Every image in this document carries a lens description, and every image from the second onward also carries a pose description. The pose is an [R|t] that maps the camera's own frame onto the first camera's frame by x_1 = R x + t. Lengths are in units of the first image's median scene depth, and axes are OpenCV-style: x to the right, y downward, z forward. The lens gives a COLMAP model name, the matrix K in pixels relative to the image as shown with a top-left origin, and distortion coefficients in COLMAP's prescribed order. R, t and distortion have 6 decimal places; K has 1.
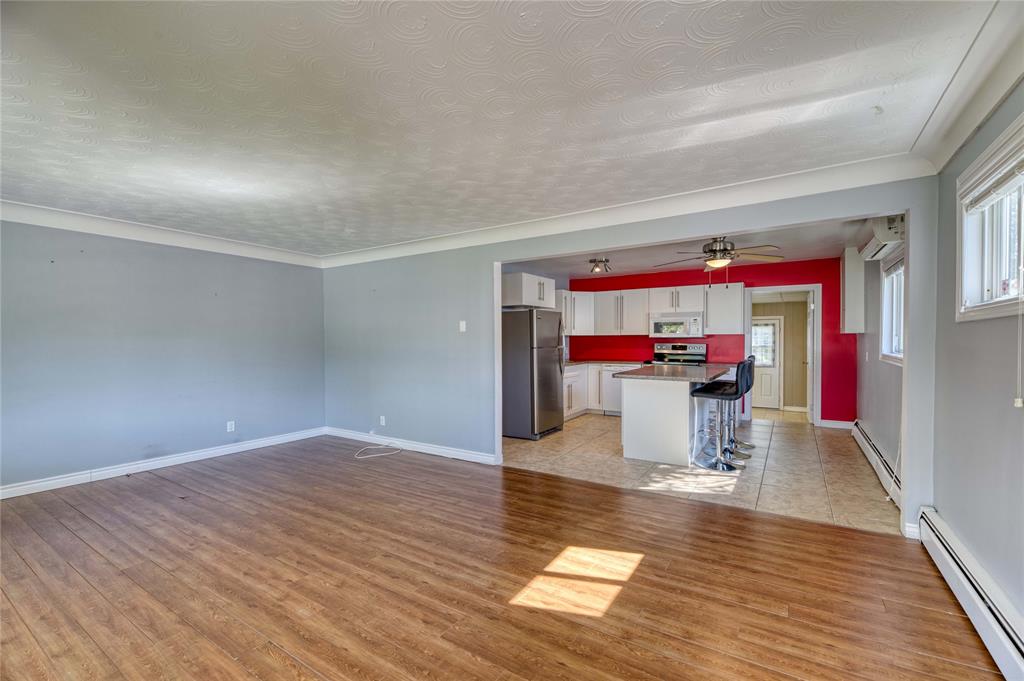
lens RADIAL K [[413.0, 0, 532.9], [0, 413.0, 344.2], [0, 0, 1]] dist [0.004101, -0.001837]
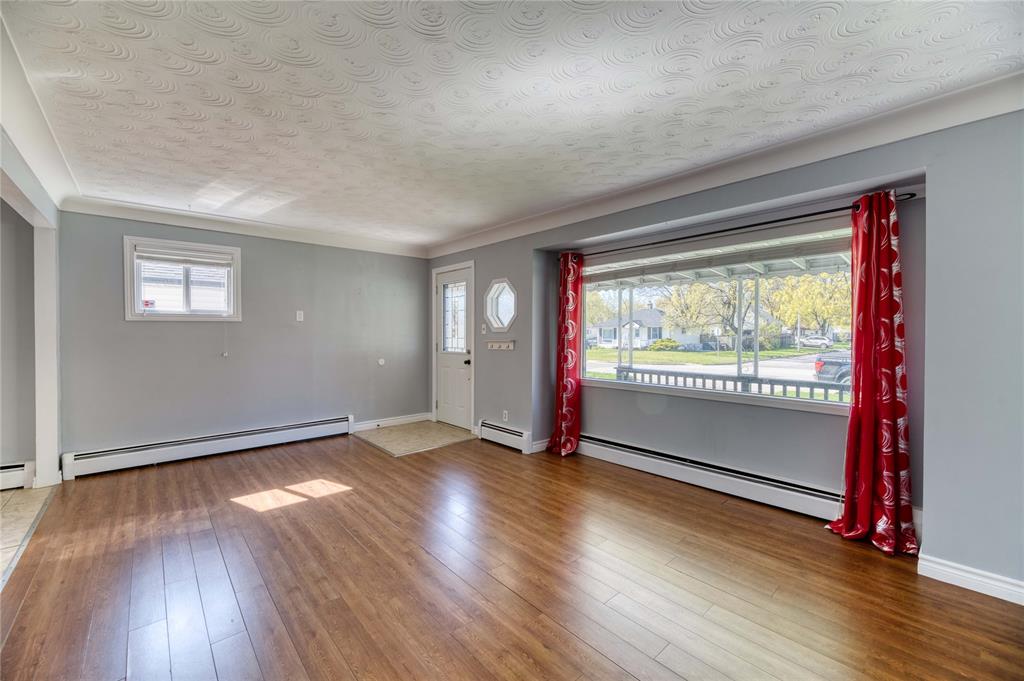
lens RADIAL K [[413.2, 0, 522.5], [0, 413.2, 338.1], [0, 0, 1]] dist [0.003852, -0.000283]
pose [[-0.953519, 0.004861, 0.301295, -0.716254], [0.010870, 0.999774, 0.018268, -0.000127], [-0.301138, 0.020694, -0.953356, 1.387837]]
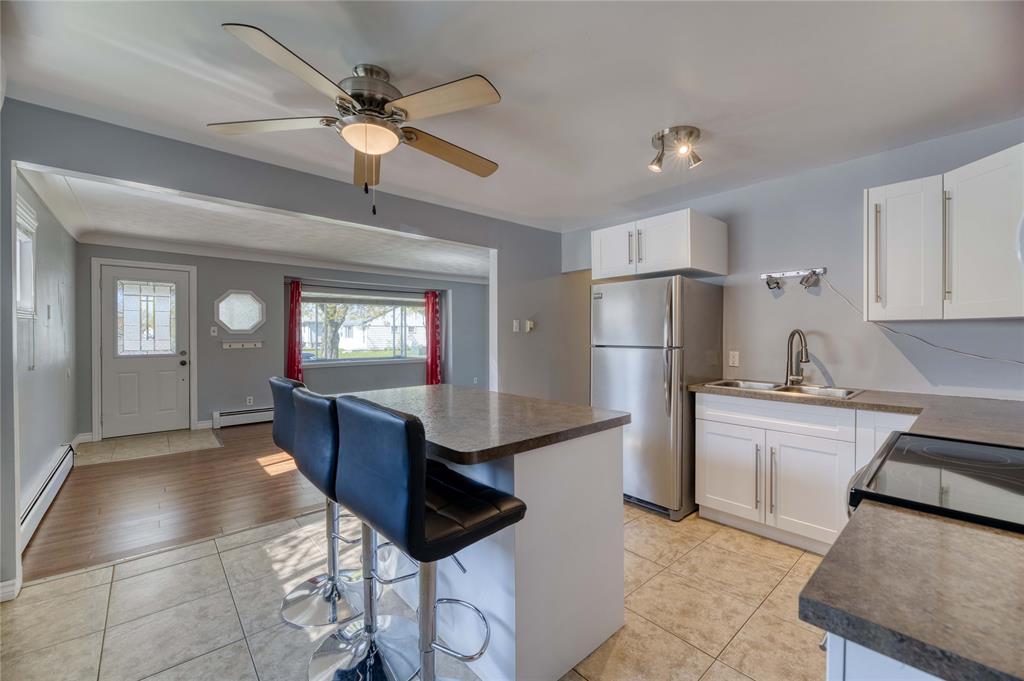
lens RADIAL K [[413.2, 0, 506.3], [0, 413.2, 335.8], [0, 0, 1]] dist [0.003852, -0.000283]
pose [[-0.325517, 0.014135, -0.945431, 0.996082], [-0.007132, 0.999823, 0.017404, -0.024879], [0.945509, 0.012408, -0.325359, 1.659786]]
